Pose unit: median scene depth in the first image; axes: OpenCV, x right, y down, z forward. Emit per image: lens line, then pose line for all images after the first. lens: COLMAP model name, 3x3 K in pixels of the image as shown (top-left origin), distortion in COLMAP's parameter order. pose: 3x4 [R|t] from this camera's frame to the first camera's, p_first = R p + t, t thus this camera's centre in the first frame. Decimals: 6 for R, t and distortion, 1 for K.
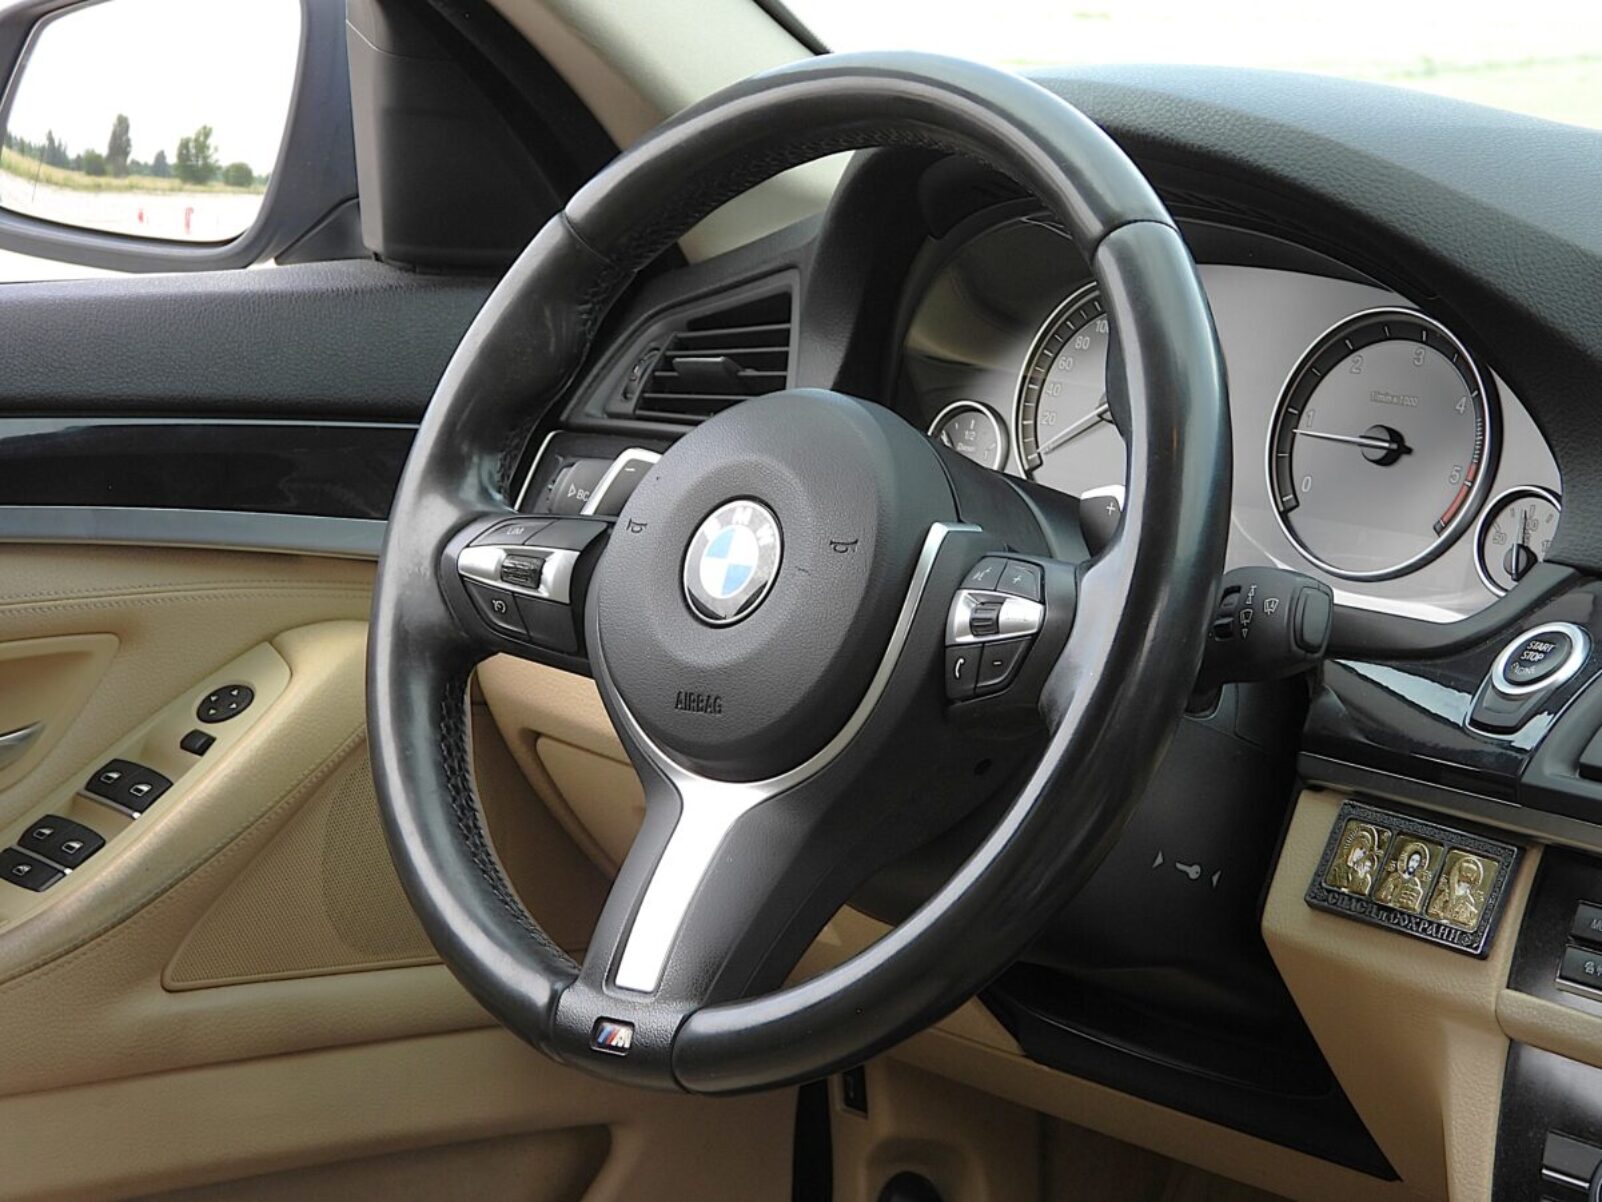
lens RADIAL K [[4468.4, 0, 801.0], [0, 4468.4, 601.0], [0, 0, 1]] dist [-0.110143, -0.435942]
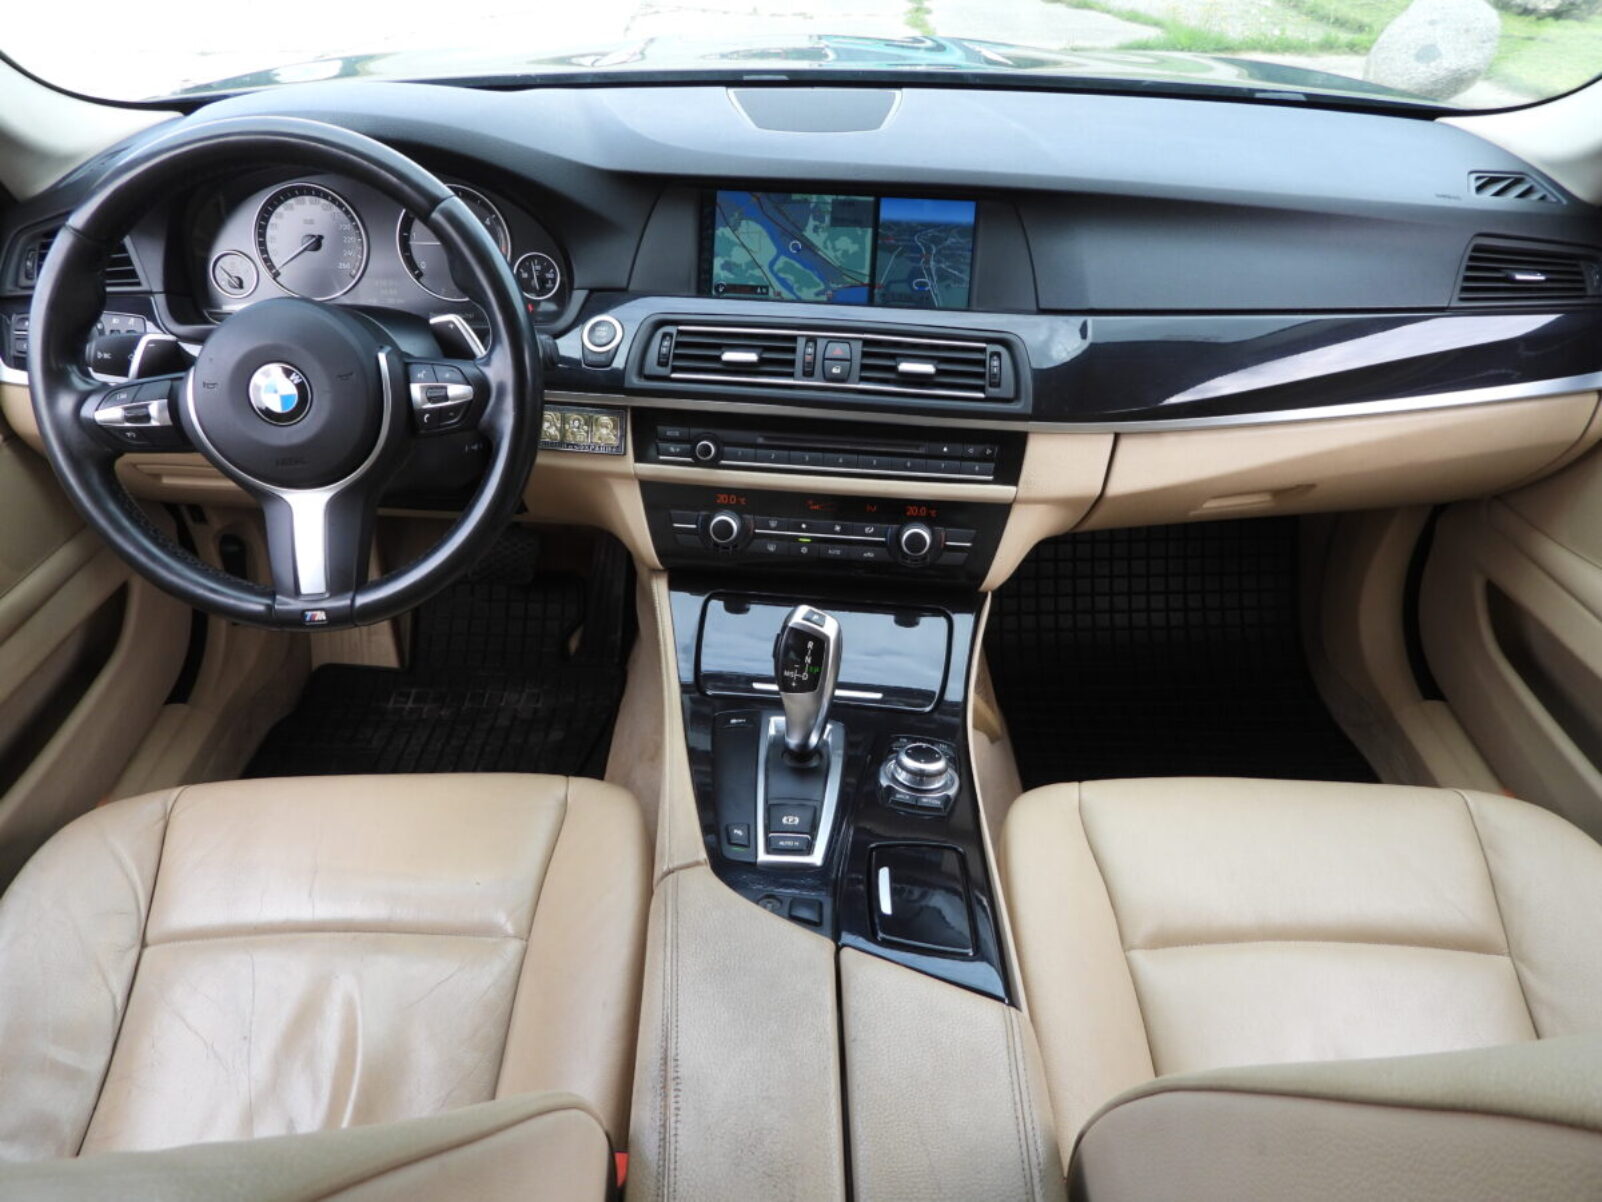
lens RADIAL K [[1128.1, 0, 801.0], [0, 1128.1, 601.0], [0, 0, 1]] dist [-0.002056, -0.006697]
pose [[0.698514, -0.417413, 0.581245, -0.192730], [0.131366, 0.873246, 0.469239, -0.140014], [-0.703435, -0.251414, 0.664808, 0.445780]]
